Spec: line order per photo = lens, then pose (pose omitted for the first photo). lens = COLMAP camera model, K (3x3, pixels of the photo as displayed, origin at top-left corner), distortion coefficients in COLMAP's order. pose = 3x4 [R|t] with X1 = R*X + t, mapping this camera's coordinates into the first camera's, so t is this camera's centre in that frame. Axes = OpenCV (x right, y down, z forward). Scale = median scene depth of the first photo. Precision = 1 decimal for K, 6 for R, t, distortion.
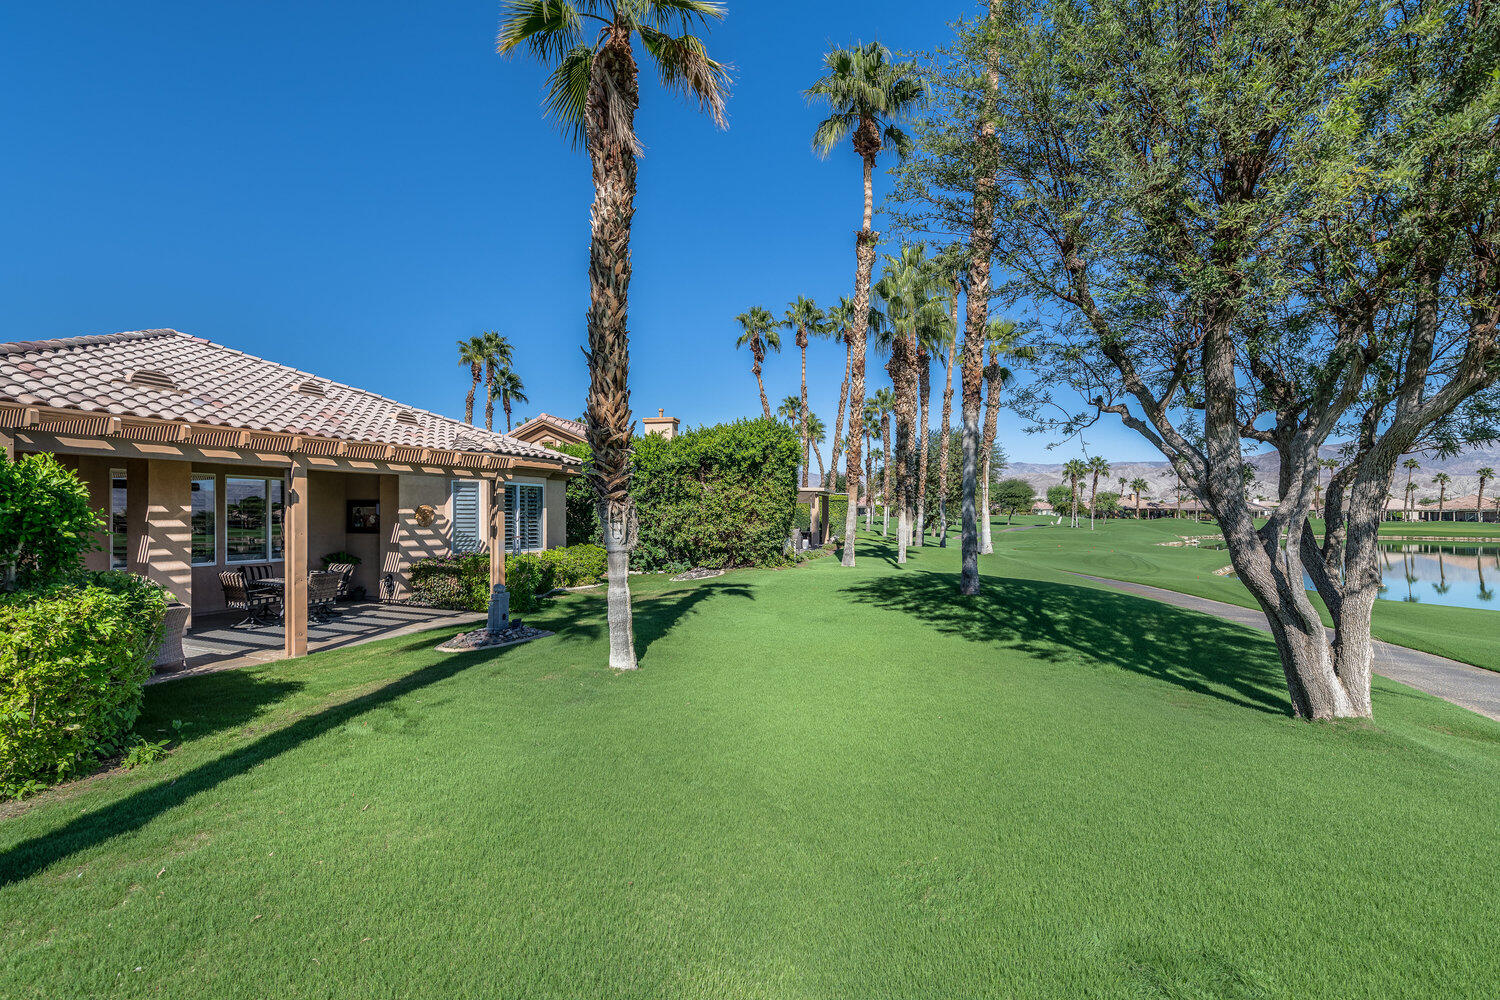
lens RADIAL K [[635.1, 0, 750.8], [0, 635.1, 519.1], [0, 0, 1]] dist [0.003148, -0.000084]
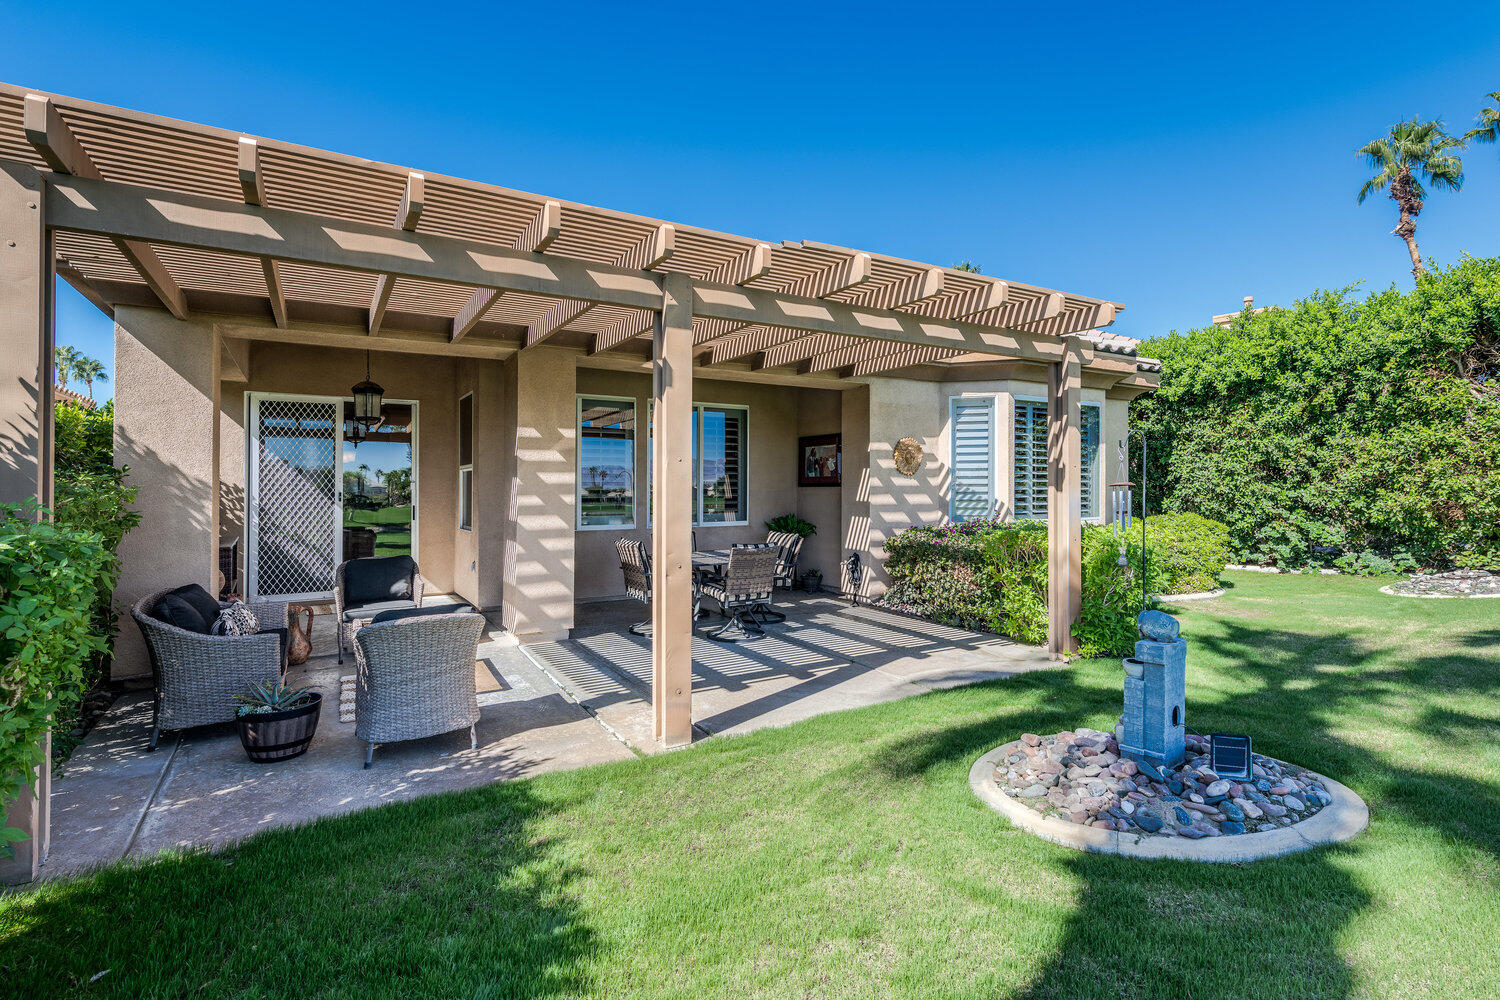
lens RADIAL K [[705.9, 0, 726.2], [0, 705.9, 515.7], [0, 0, 1]] dist [0.002649, -0.000876]
pose [[0.767657, 0.019532, -0.640564, -0.220309], [0.002888, 0.999420, 0.033935, 0.026964], [0.640855, -0.027901, 0.767155, 0.385427]]
